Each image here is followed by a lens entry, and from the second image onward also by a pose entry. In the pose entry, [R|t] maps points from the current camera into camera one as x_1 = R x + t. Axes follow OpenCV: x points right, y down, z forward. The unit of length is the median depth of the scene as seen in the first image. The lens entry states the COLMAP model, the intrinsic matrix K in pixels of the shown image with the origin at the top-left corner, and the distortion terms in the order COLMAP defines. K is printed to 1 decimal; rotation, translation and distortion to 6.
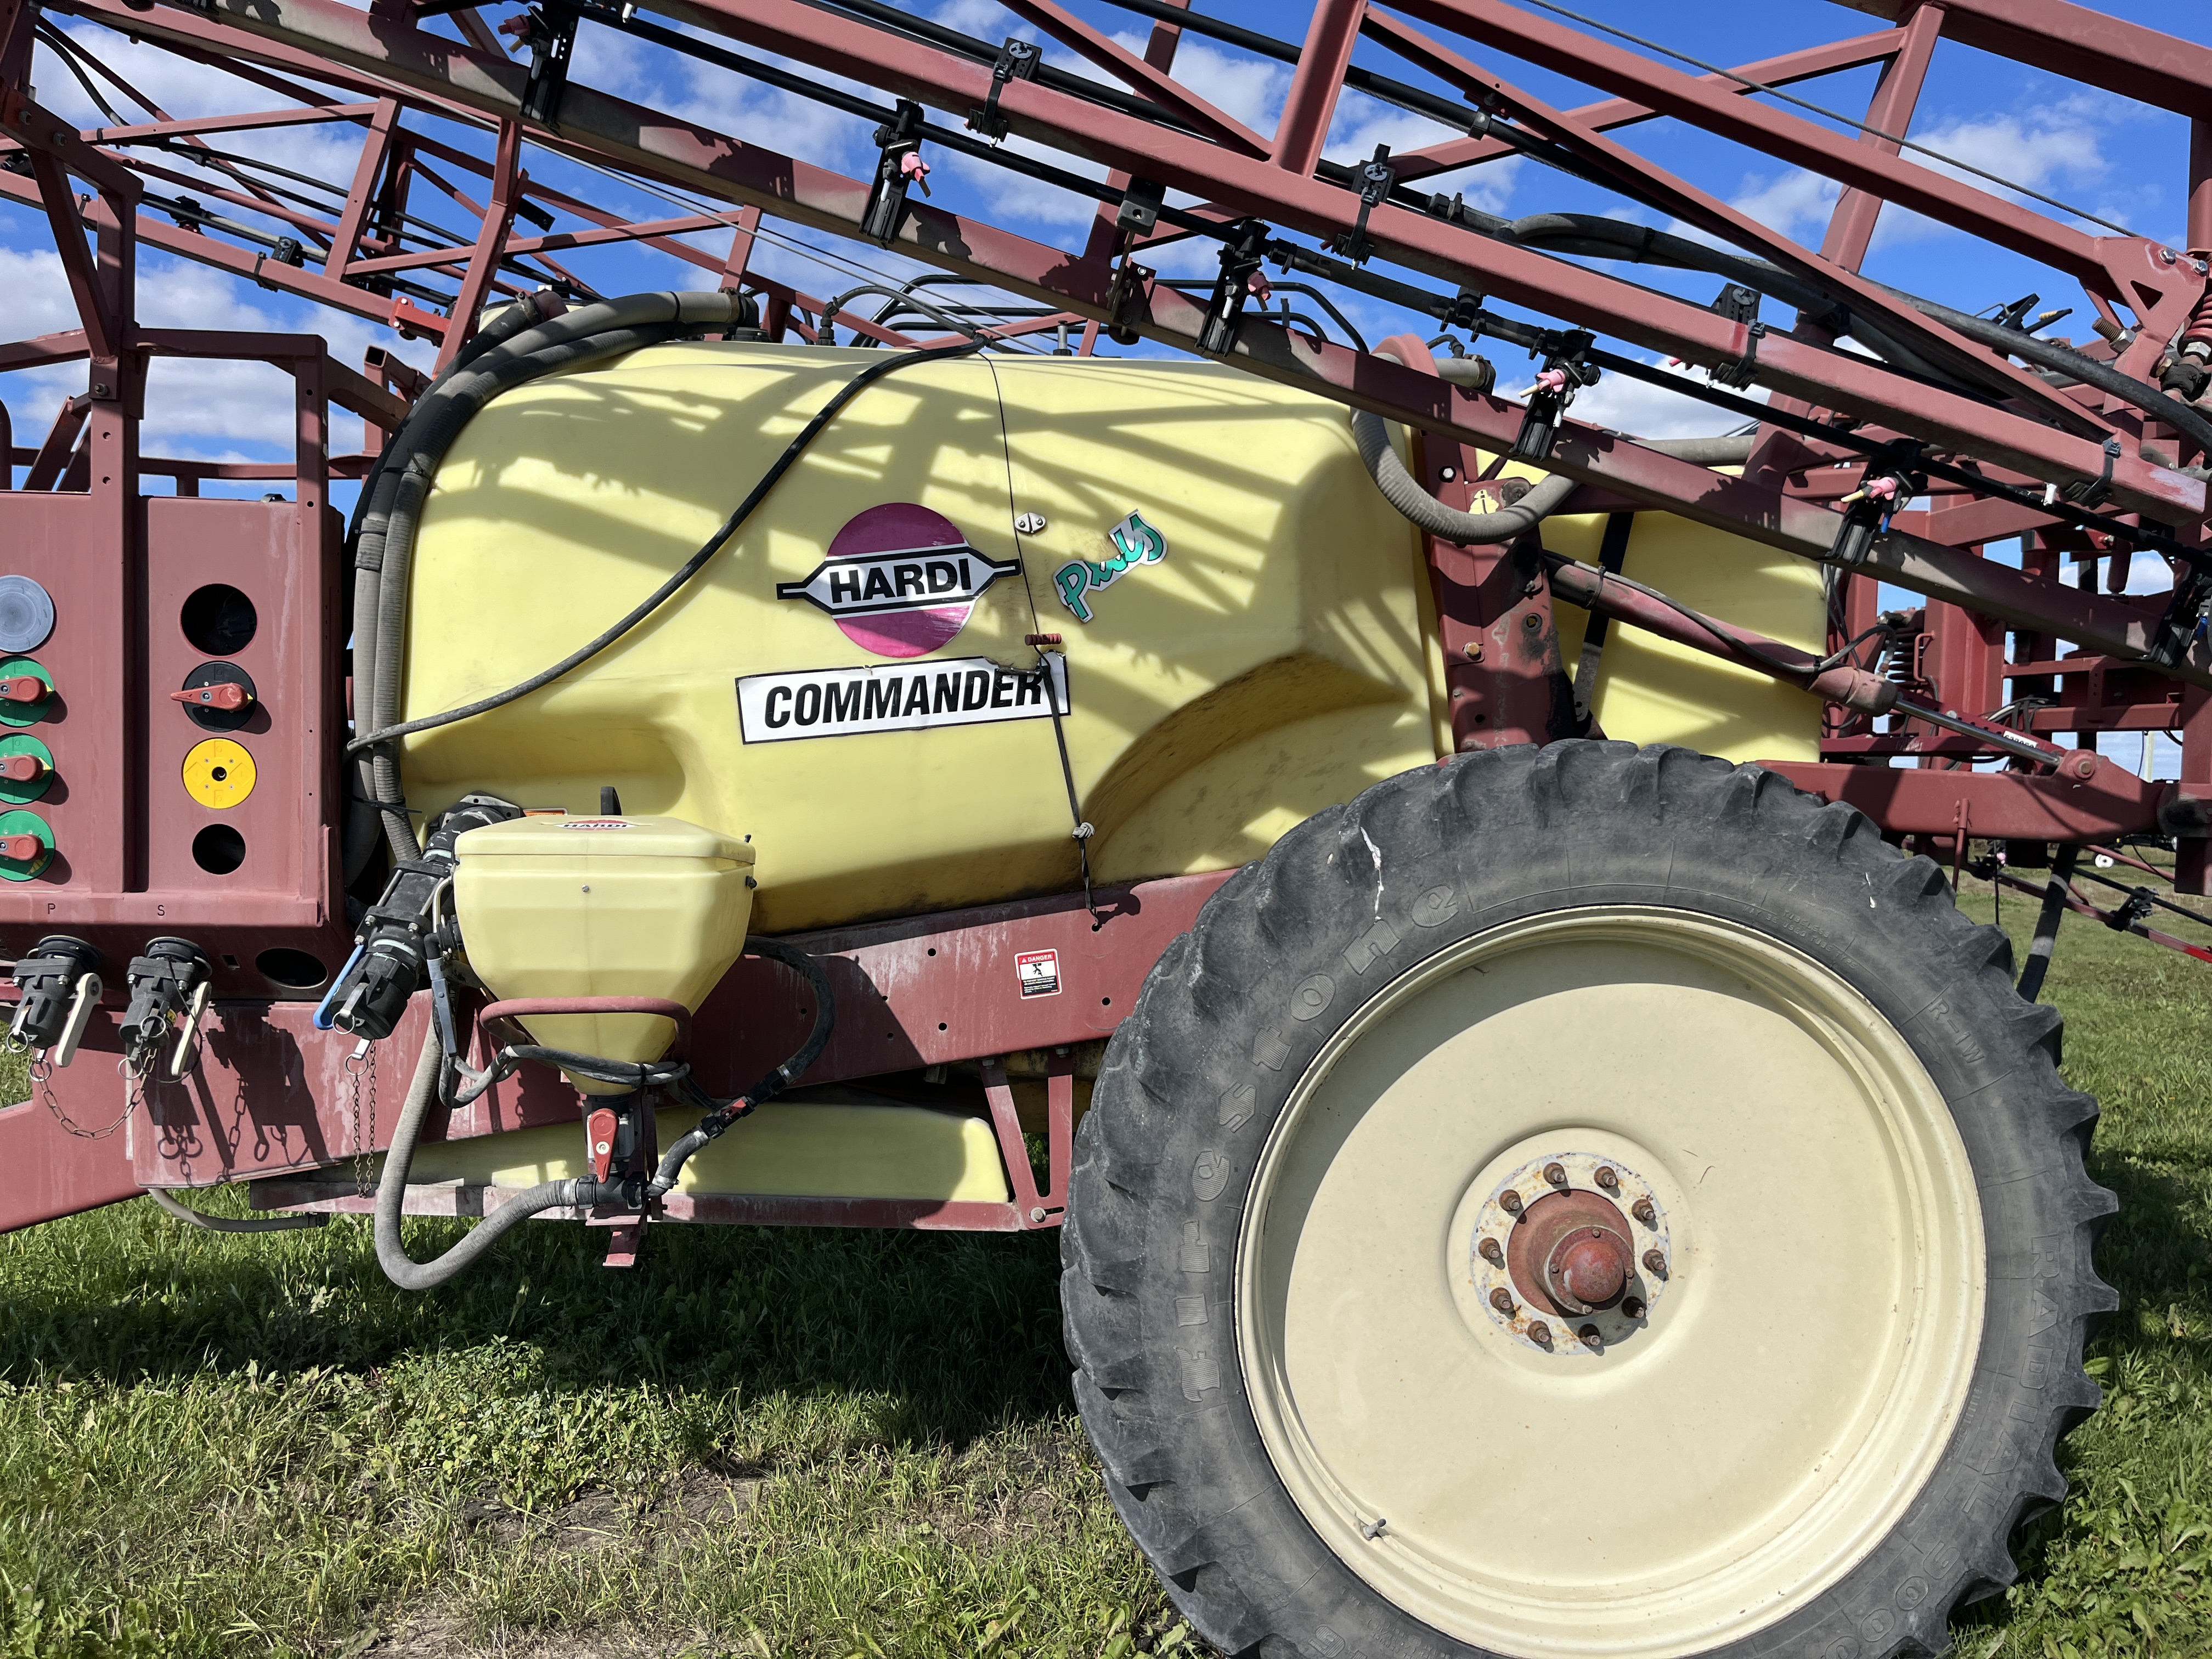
lens RADIAL K [[1687.1, 0, 1185.3], [0, 1687.1, 819.2], [0, 0, 1]] dist [0.040813, -0.068465]
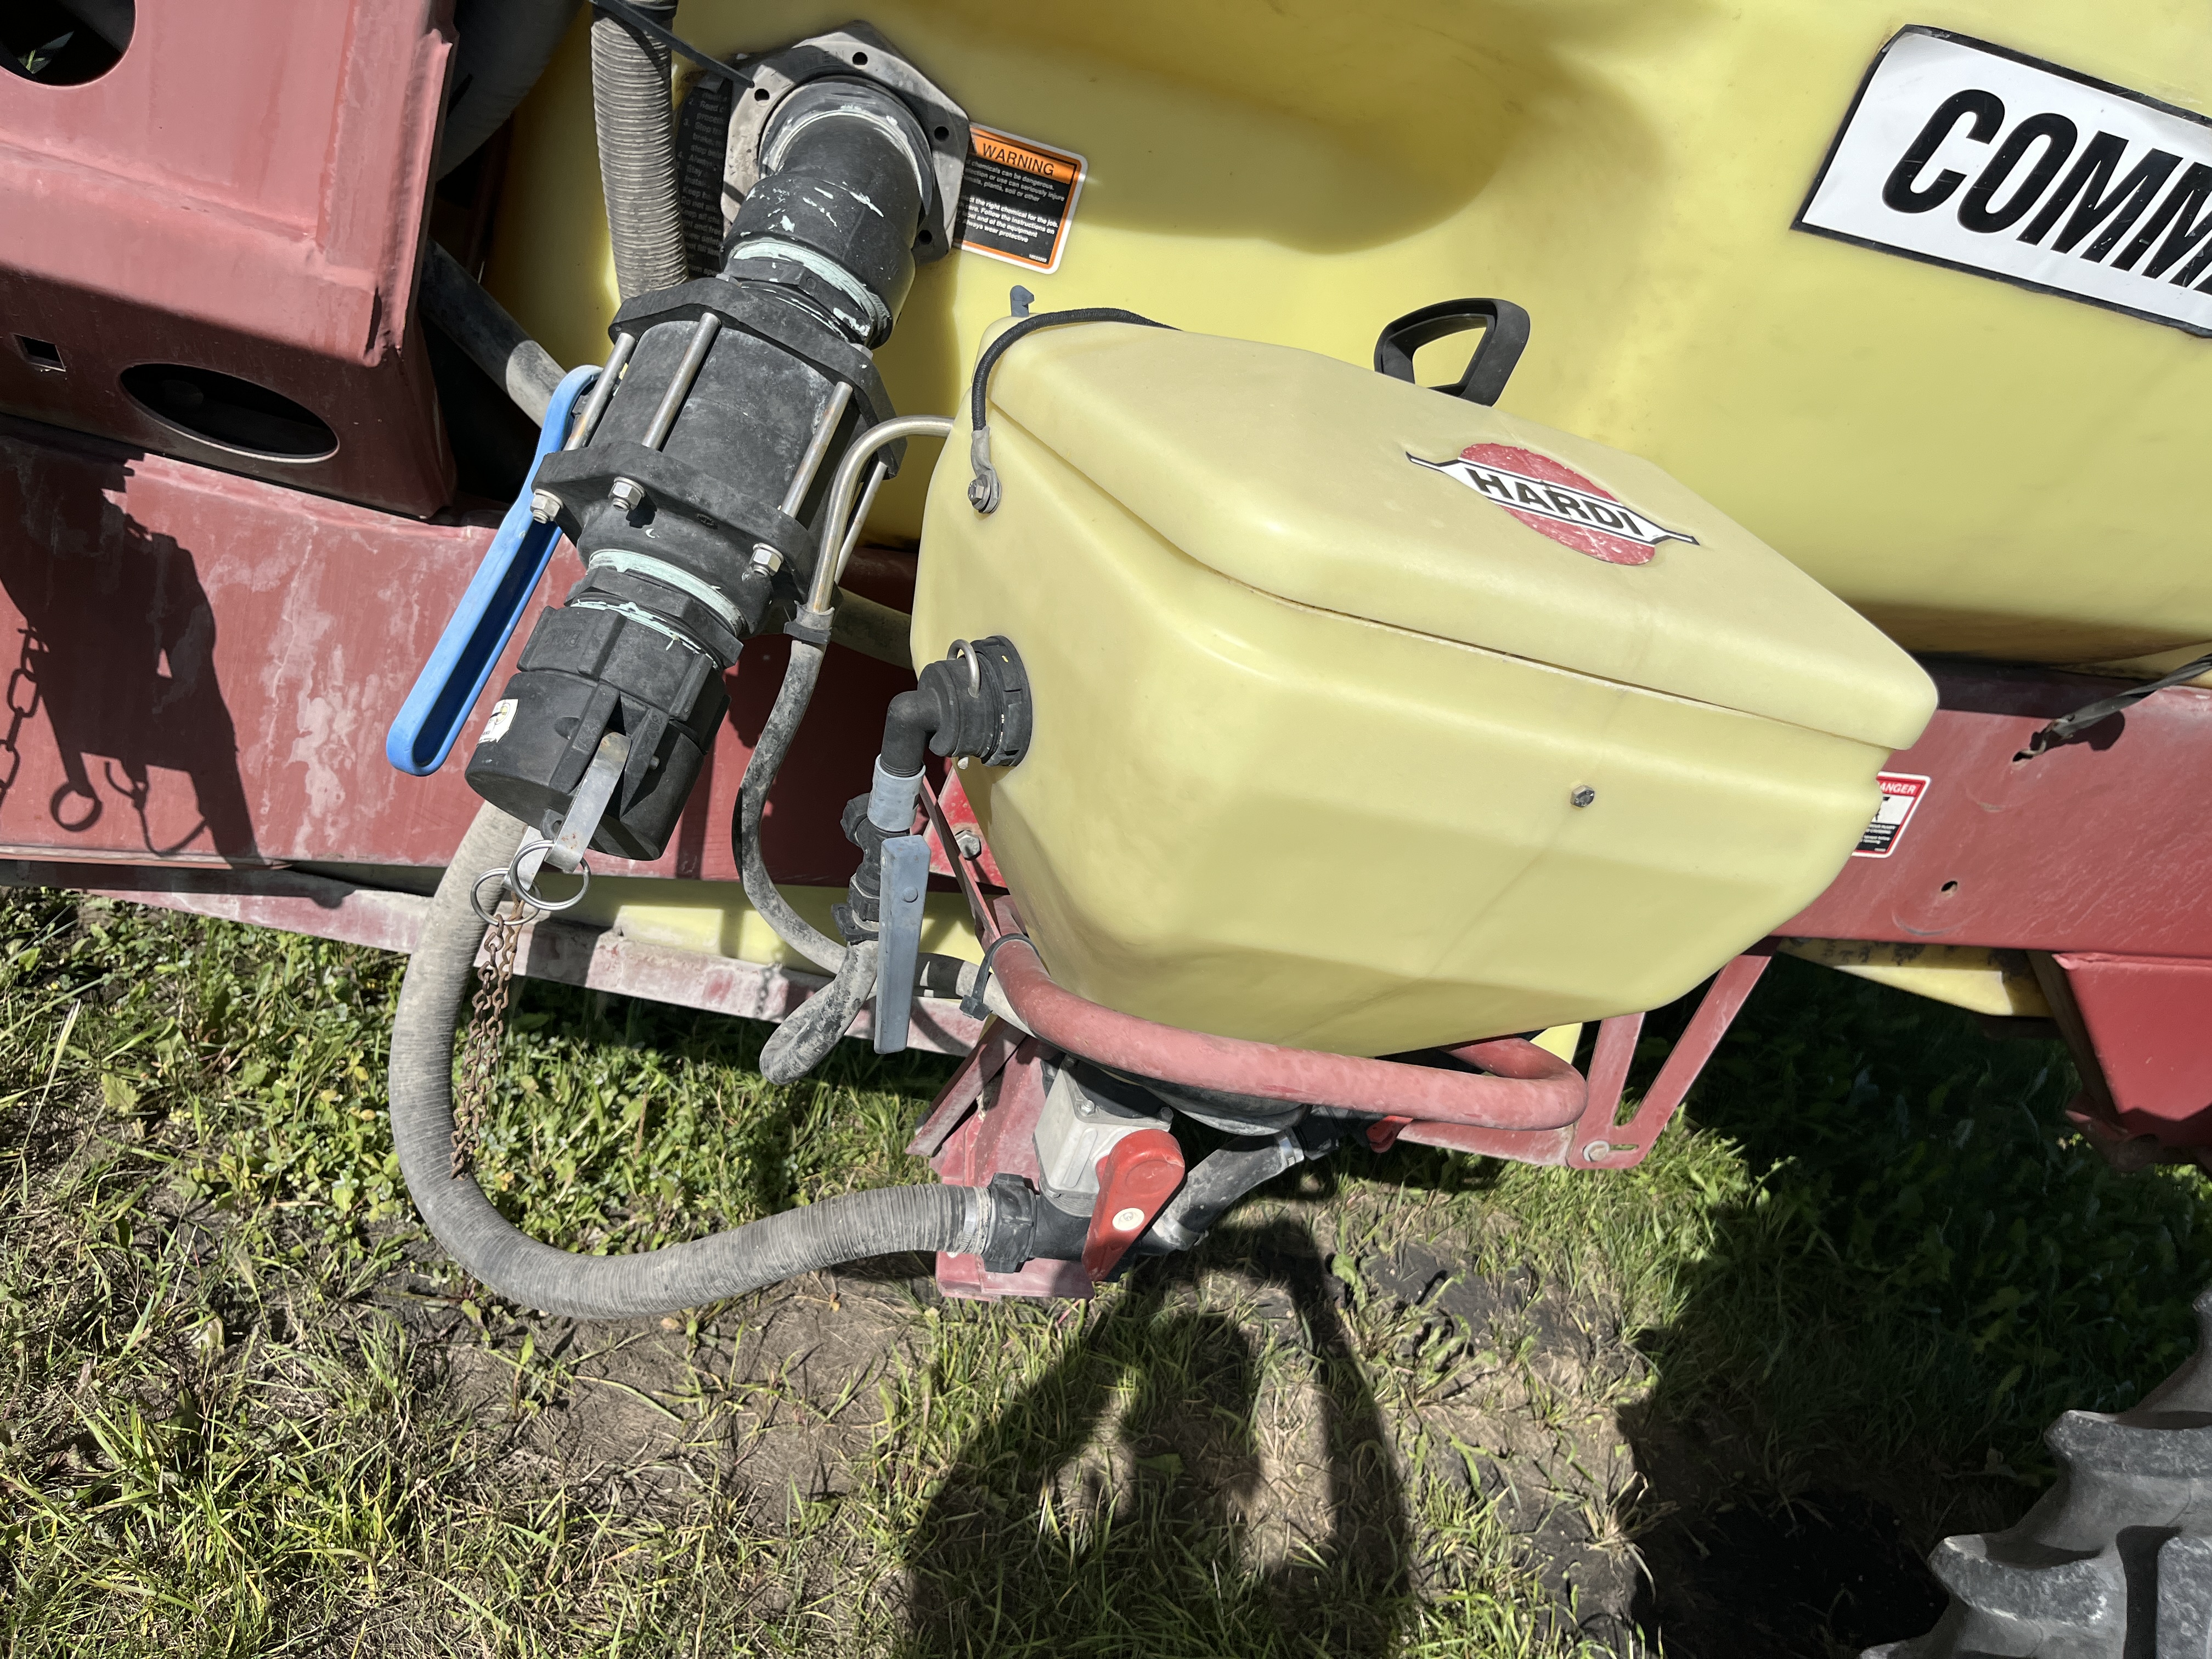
lens RADIAL K [[1687.1, 0, 1139.6], [0, 1687.1, 802.7], [0, 0, 1]] dist [0.040813, -0.068465]
pose [[0.938102, 0.235898, 0.253607, -0.417269], [-0.326291, 0.847519, 0.418624, -0.044093], [-0.116184, -0.475462, 0.872031, 0.640089]]
